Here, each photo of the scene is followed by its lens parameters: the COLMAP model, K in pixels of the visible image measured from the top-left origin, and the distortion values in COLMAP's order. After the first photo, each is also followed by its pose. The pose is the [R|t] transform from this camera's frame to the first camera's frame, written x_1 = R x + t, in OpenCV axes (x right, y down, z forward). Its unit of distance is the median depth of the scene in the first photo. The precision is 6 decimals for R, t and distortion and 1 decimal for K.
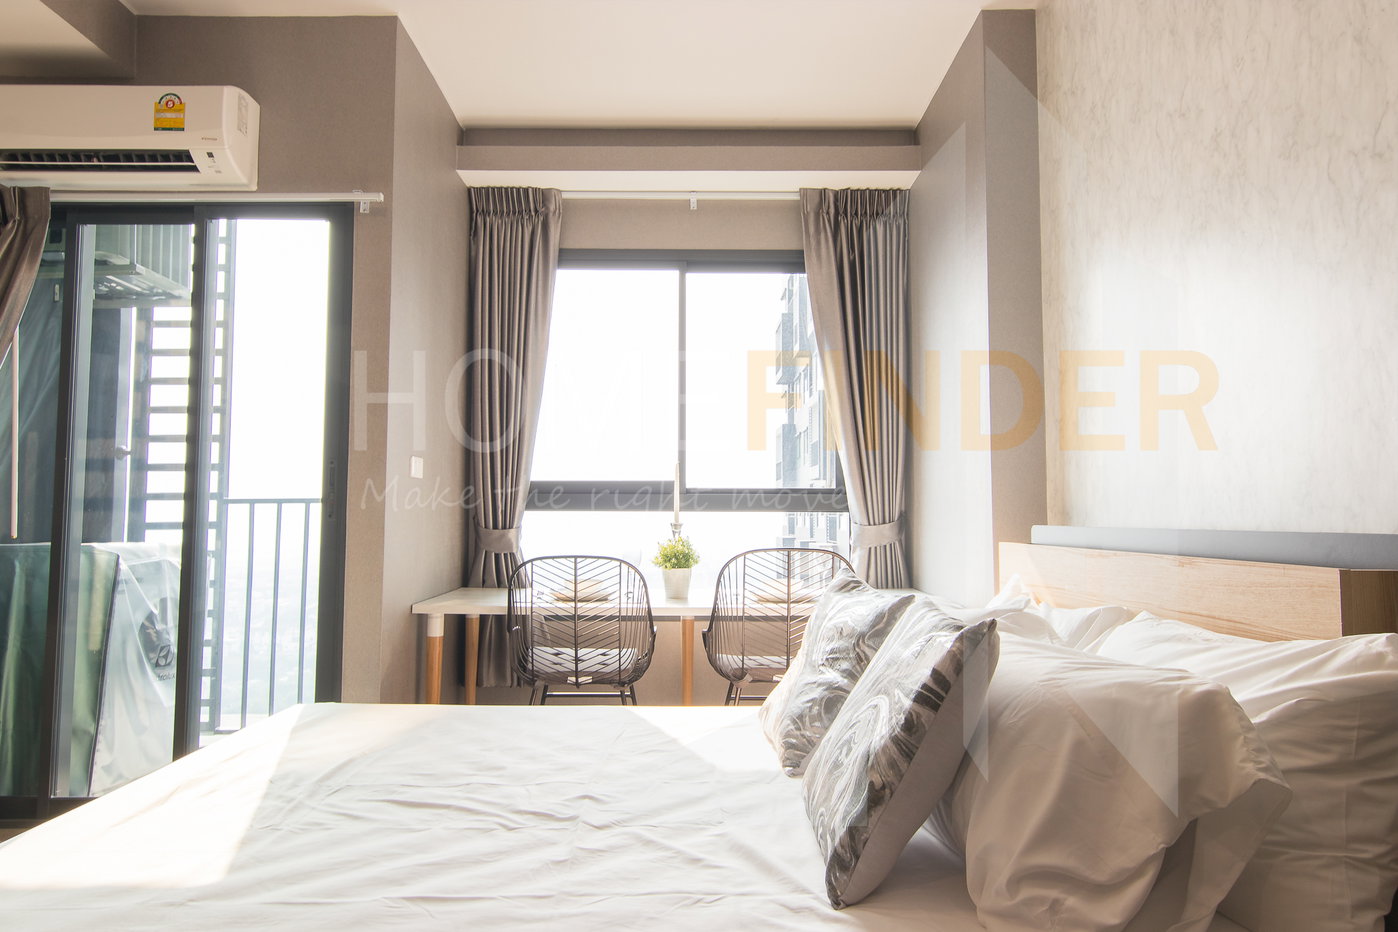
lens RADIAL K [[872.5, 0, 697.6], [0, 872.5, 467.7], [0, 0, 1]] dist [0.000777, 0.002545]
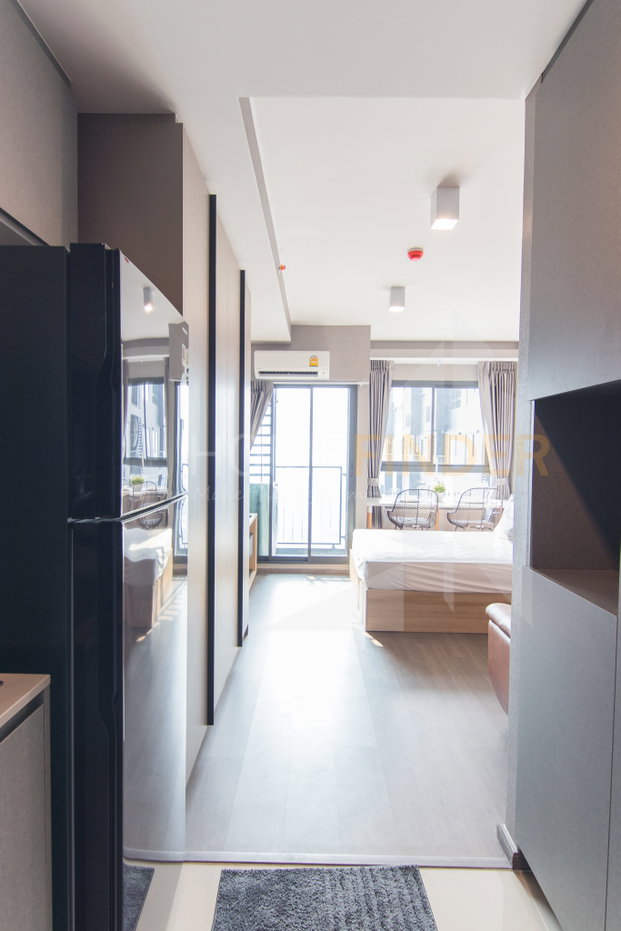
lens RADIAL K [[520.8, 0, 305.1], [0, 520.8, 469.8], [0, 0, 1]] dist [0.004163, -0.000028]
pose [[0.999429, 0.013338, -0.031029, -0.415299], [-0.010431, 0.995701, 0.092034, -0.122388], [0.032123, -0.091658, 0.995272, -0.797704]]
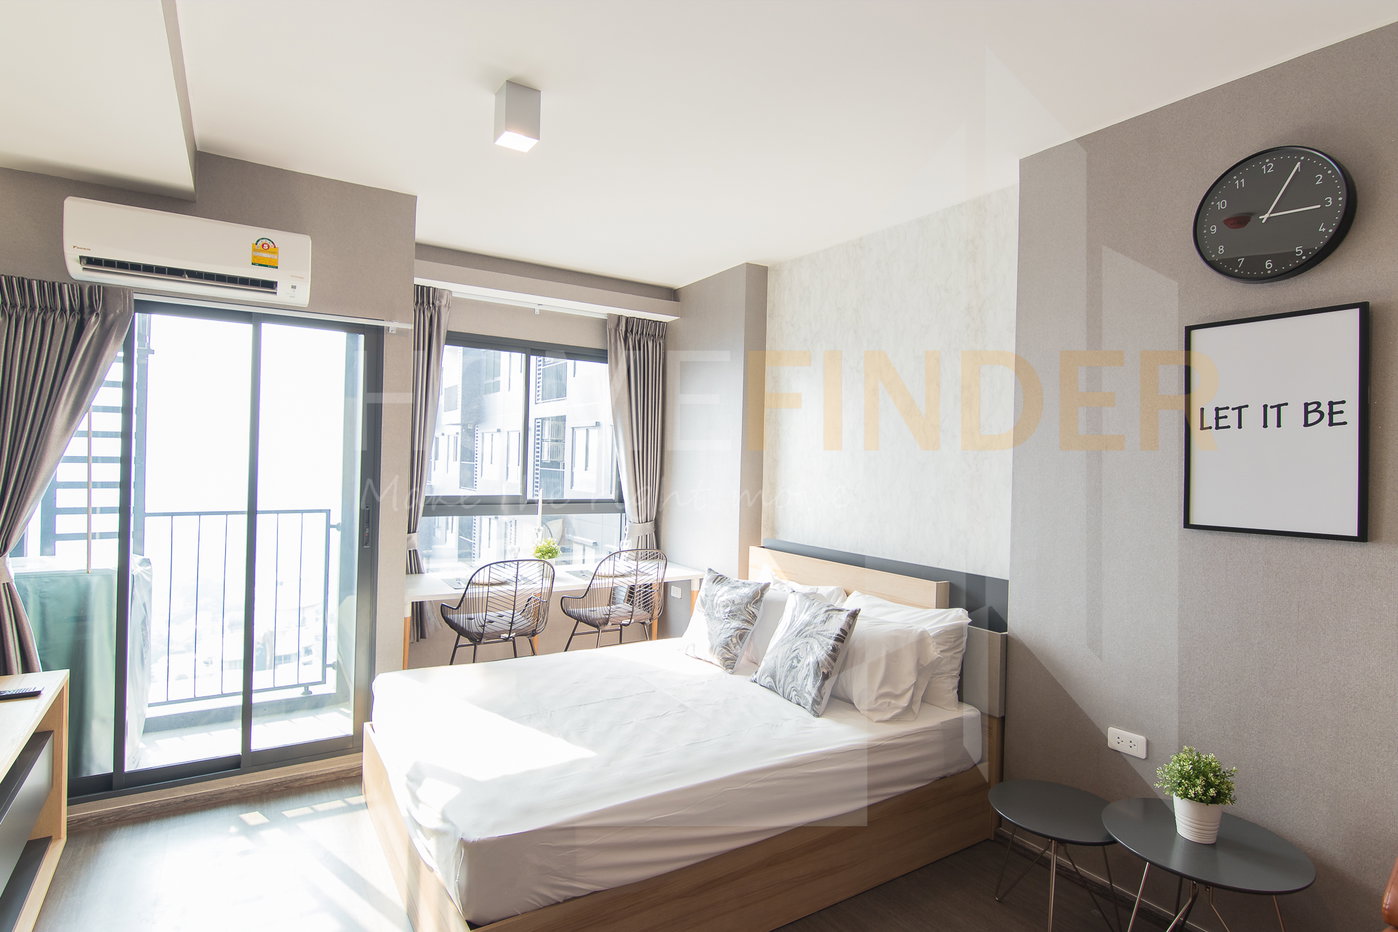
lens RADIAL K [[715.4, 0, 698.0], [0, 715.4, 465.6], [0, 0, 1]] dist [0.004182, -0.003577]
pose [[0.849615, 0.020018, 0.527024, -0.447456], [-0.057624, 0.996820, 0.055033, -0.131654], [-0.524247, -0.077126, 0.848067, -0.221312]]
